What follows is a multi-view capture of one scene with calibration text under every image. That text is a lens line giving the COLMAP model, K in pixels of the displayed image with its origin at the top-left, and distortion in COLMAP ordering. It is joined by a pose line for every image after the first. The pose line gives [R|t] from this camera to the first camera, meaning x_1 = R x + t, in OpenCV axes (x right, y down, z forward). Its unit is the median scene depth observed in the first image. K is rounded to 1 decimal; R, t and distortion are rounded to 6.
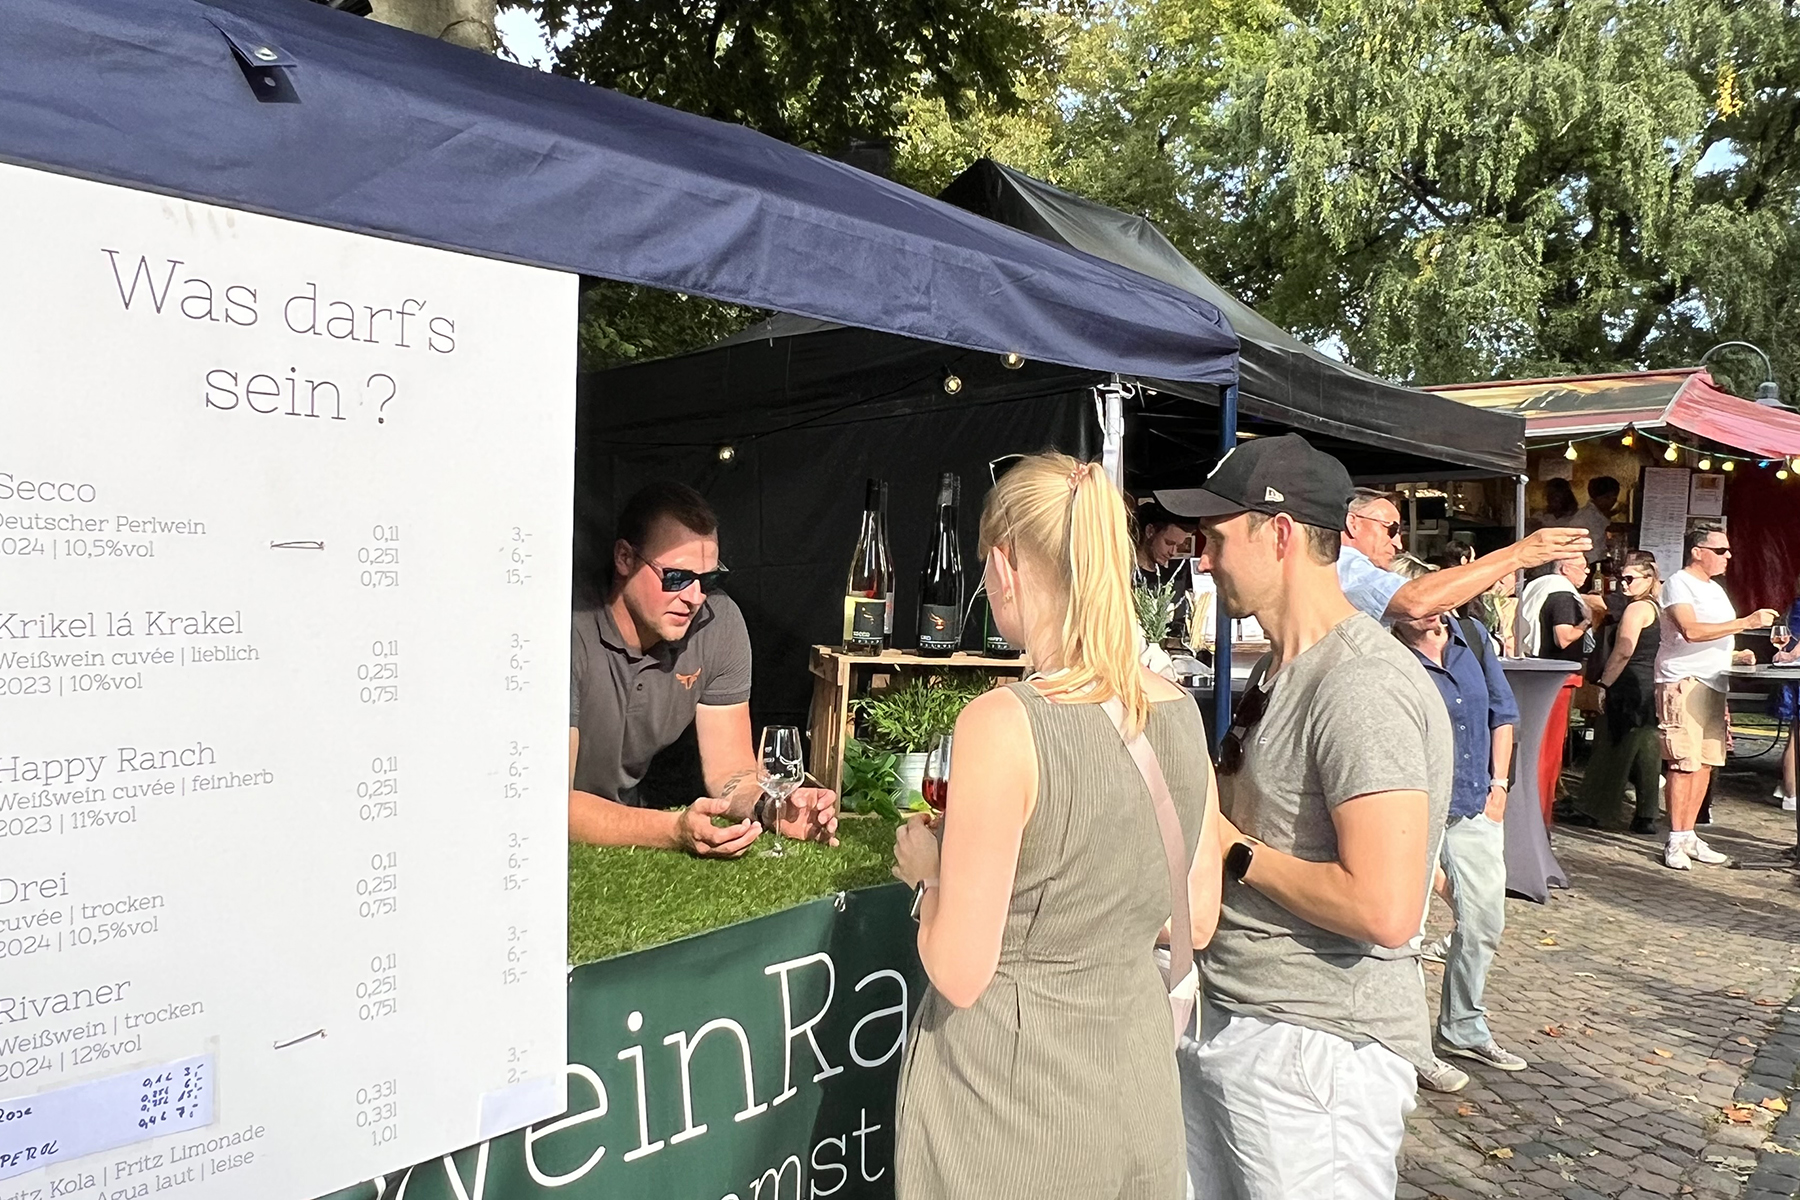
lens RADIAL K [[1557.7, 0, 898.8], [0, 1557.7, 618.2], [0, 0, 1]] dist [0.017964, -0.045630]
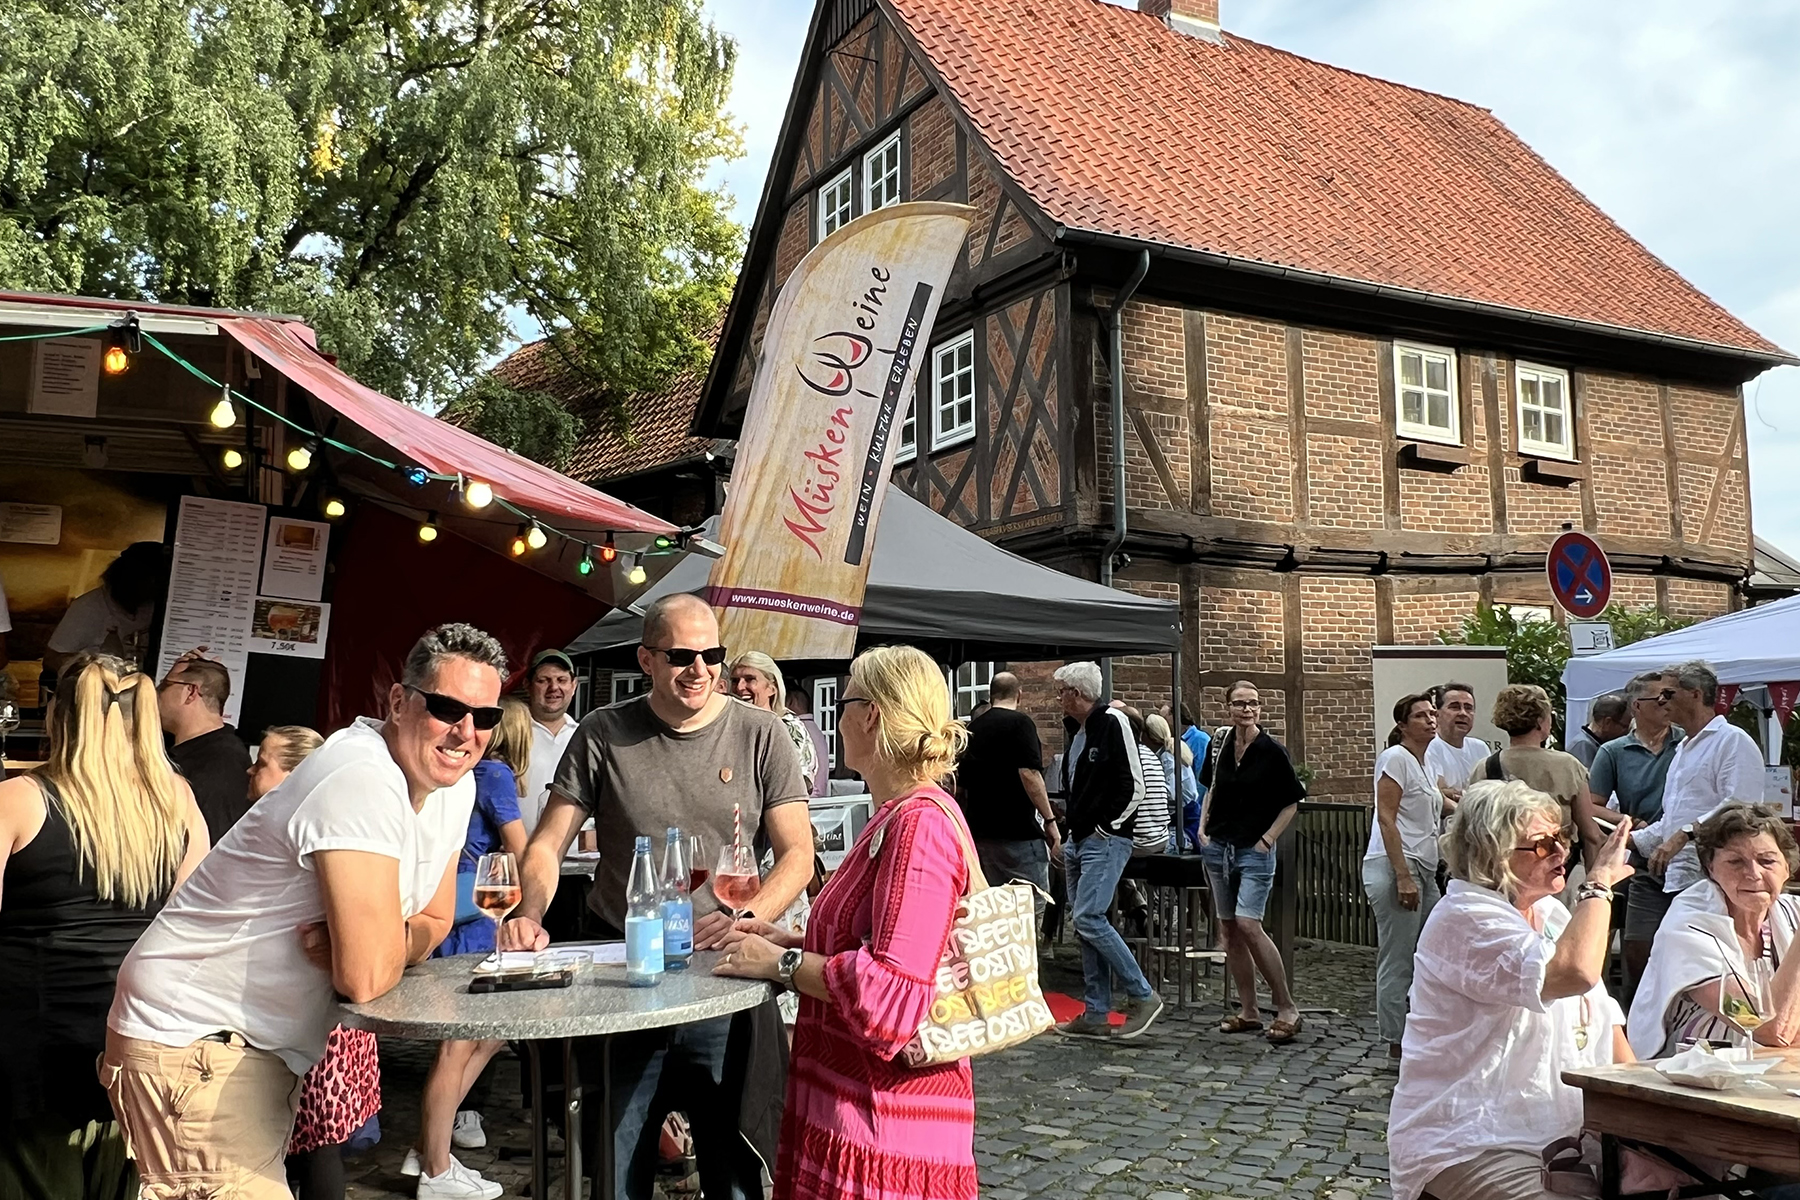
lens RADIAL K [[1557.7, 0, 899.4], [0, 1557.7, 615.4], [0, 0, 1]] dist [0.017964, -0.045630]
pose [[0.653484, 0.080444, 0.752653, 0.130615], [-0.001009, 0.994428, -0.105409, -0.003696], [-0.756939, 0.068123, 0.649925, 0.256859]]
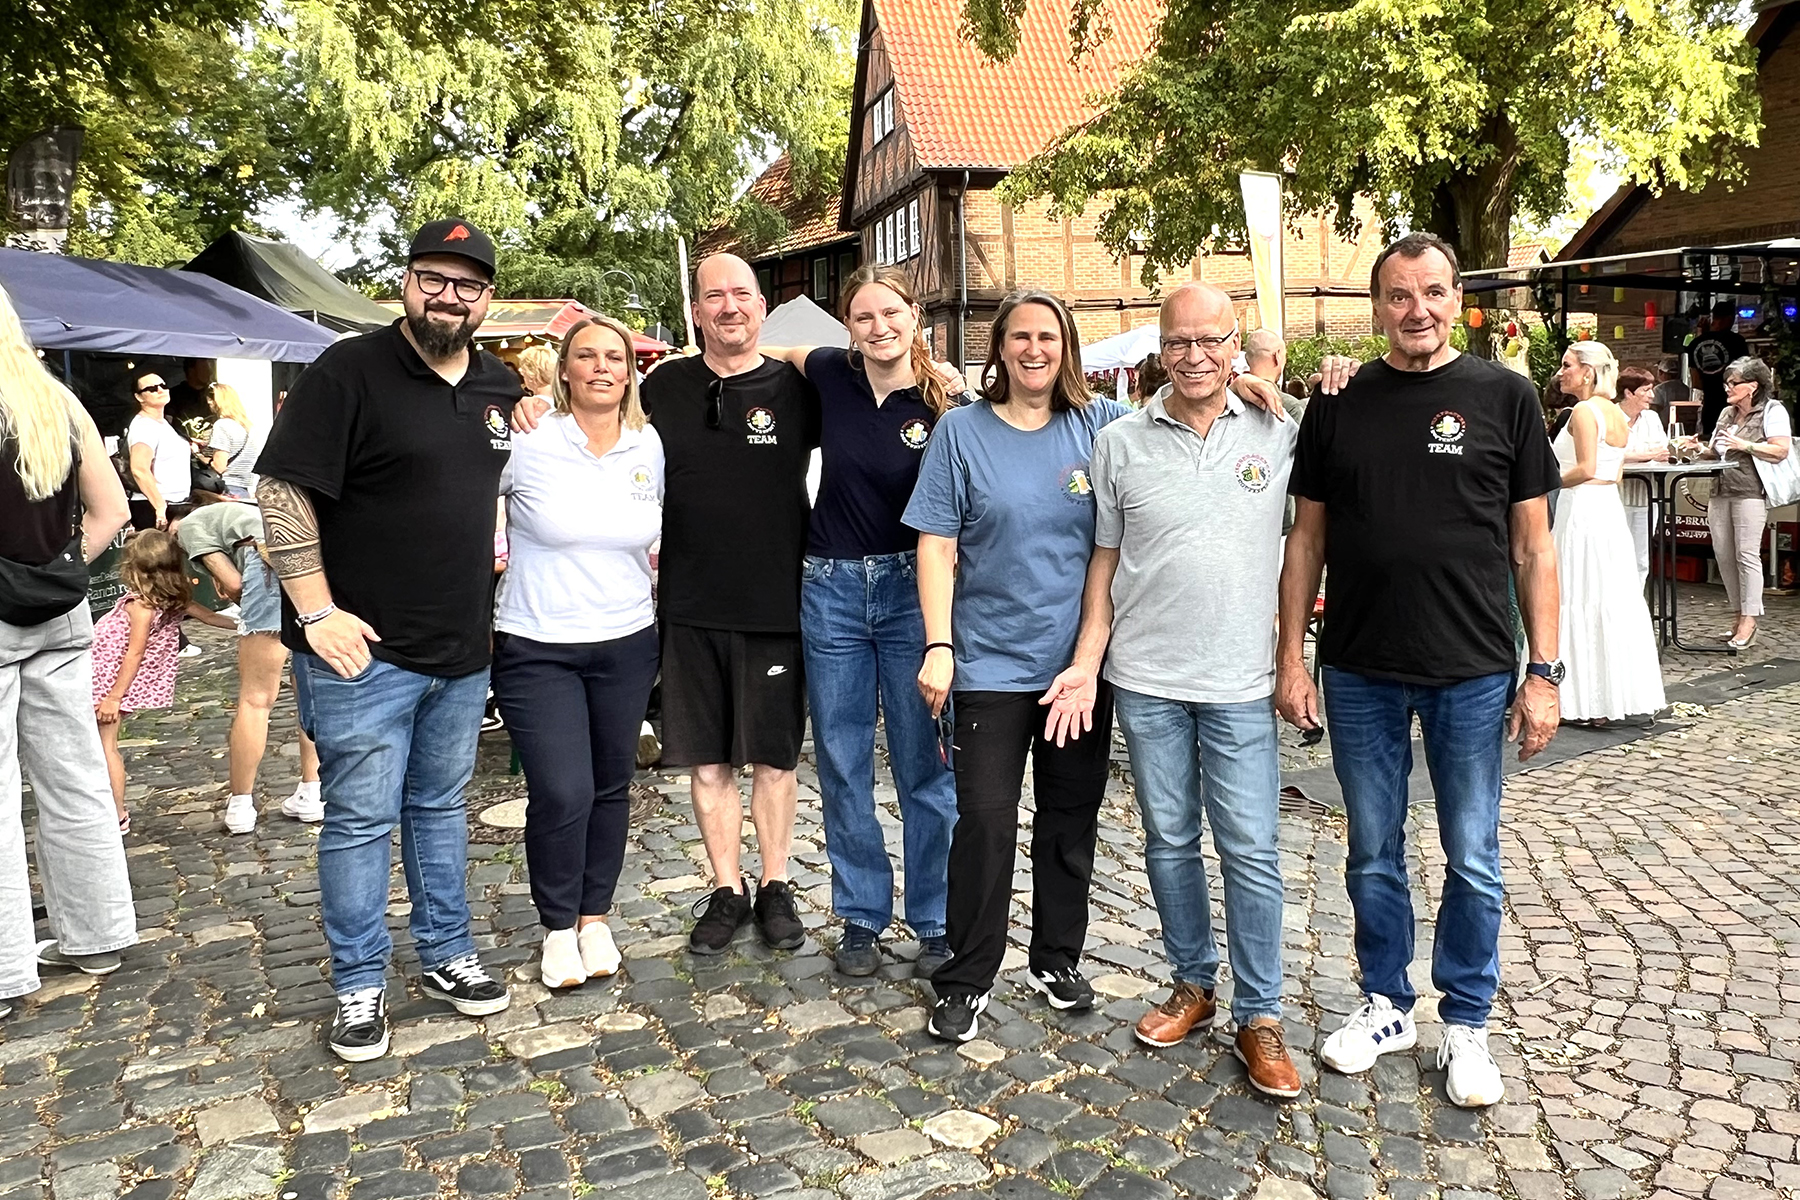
lens RADIAL K [[1557.7, 0, 1005.0], [0, 1557.7, 563.0], [0, 0, 1]] dist [0.017964, -0.045630]
pose [[0.801431, -0.066869, 0.594337, -0.136244], [0.021095, 0.996272, 0.083645, 0.012574], [-0.597715, -0.054498, 0.799854, -0.500810]]
